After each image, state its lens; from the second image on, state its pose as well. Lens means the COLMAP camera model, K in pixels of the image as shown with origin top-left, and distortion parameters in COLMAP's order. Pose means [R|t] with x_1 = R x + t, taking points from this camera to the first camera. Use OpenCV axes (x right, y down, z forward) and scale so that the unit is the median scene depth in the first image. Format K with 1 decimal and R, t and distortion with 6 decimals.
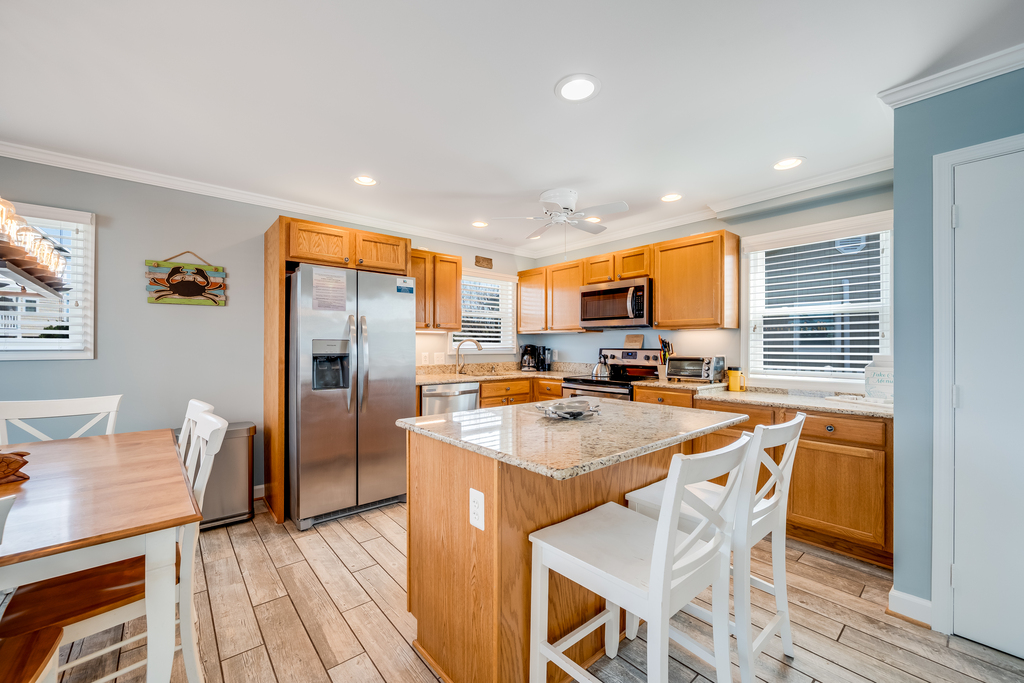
lens RADIAL K [[407.3, 0, 510.3], [0, 407.3, 344.8], [0, 0, 1]] dist [-0.001425, -0.000088]
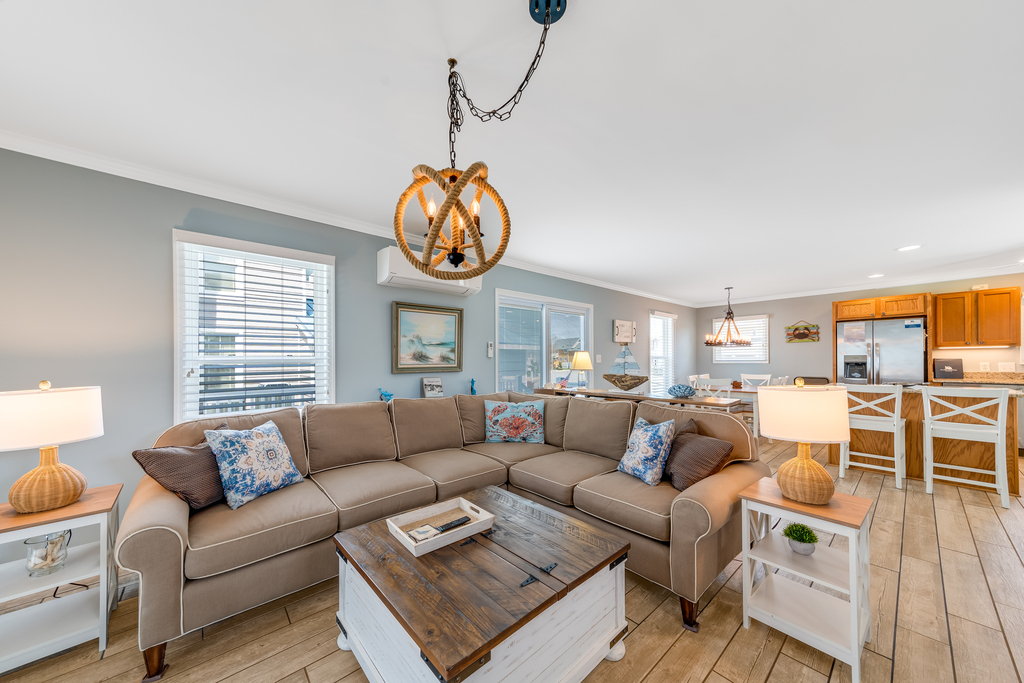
lens RADIAL K [[353.0, 0, 504.5], [0, 353.0, 357.8], [0, 0, 1]] dist [0.012310, 0.000178]
pose [[0.012550, -0.007909, -0.999890, 1.029498], [0.006986, 0.999945, -0.007822, 0.002080], [0.999897, -0.006887, 0.012605, -0.640740]]
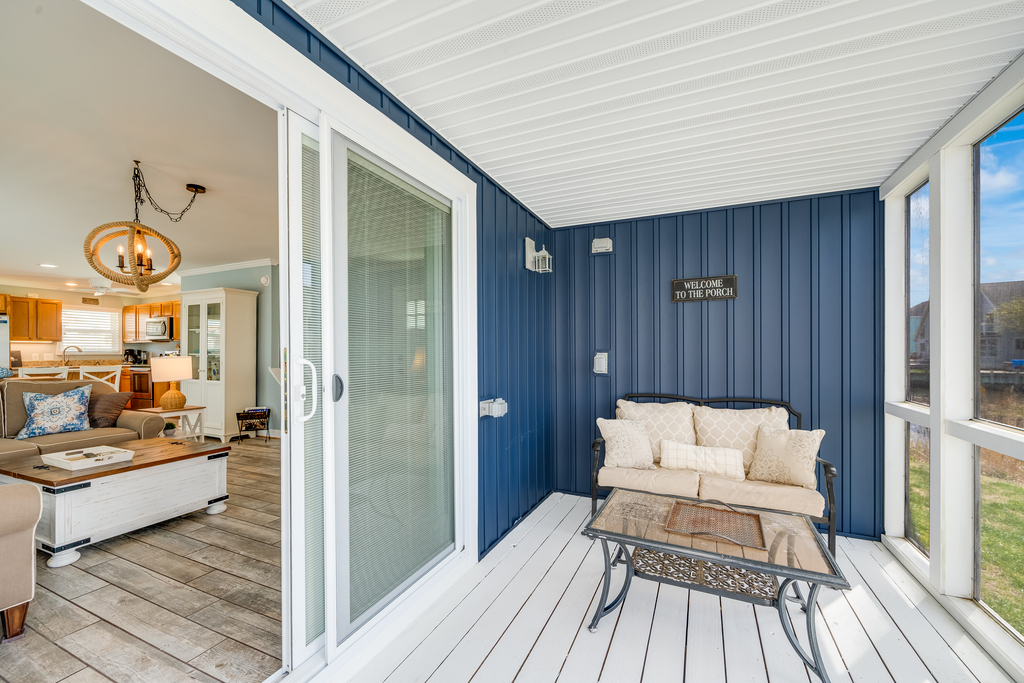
lens RADIAL K [[417.8, 0, 511.6], [0, 417.8, 353.3], [0, 0, 1]] dist [-0.001896, 0.000035]
pose [[0.905986, -0.008995, 0.423213, 0.947281], [0.007856, 0.999959, 0.004435, 0.027423], [-0.423236, -0.000693, 0.906019, -1.589983]]
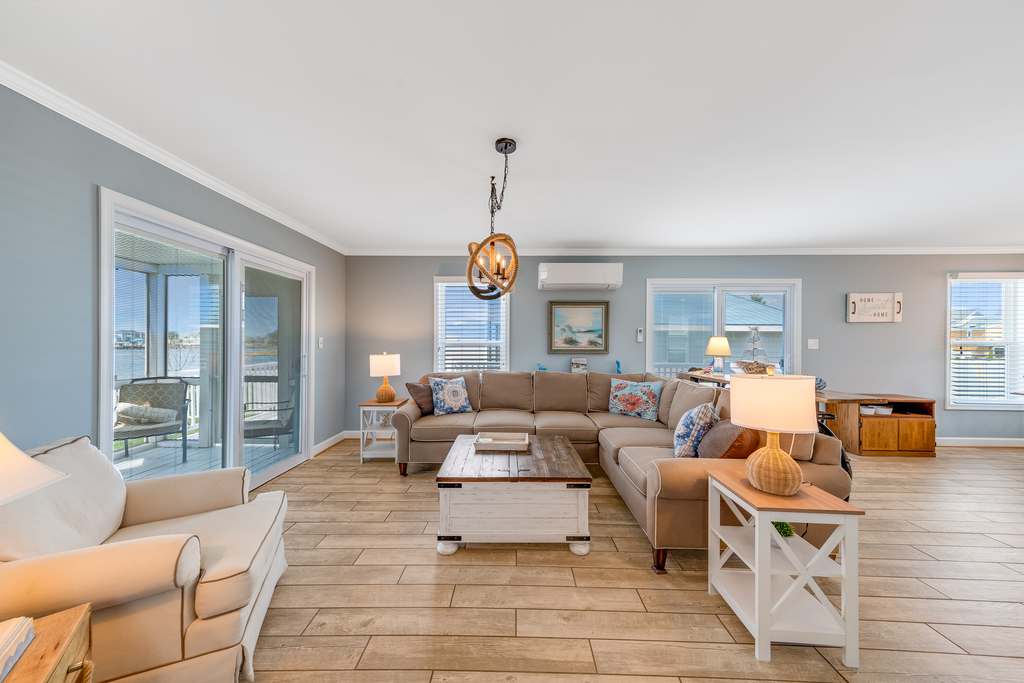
lens RADIAL K [[345.4, 0, 512.0], [0, 345.4, 341.5], [0, 0, 1]] dist [0.001085, 0.000042]
pose [[-0.663042, -0.009573, -0.748521, 1.114470], [-0.003764, 0.999948, -0.009455, 0.002826], [0.748573, -0.003452, -0.663043, -0.212005]]
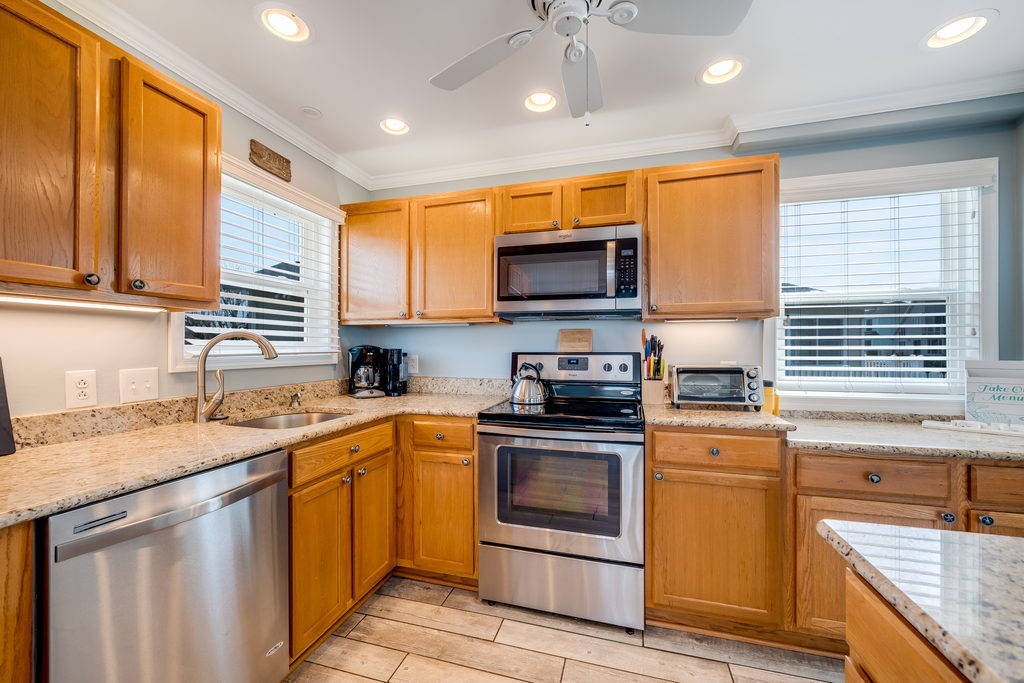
lens RADIAL K [[405.1, 0, 510.9], [0, 405.1, 345.1], [0, 0, 1]] dist [-0.002404, -0.000148]
pose [[0.835743, 0.000678, 0.549120, -0.105969], [0.001181, 0.999995, -0.003031, 0.000445], [-0.549119, 0.003182, 0.835738, 0.578066]]
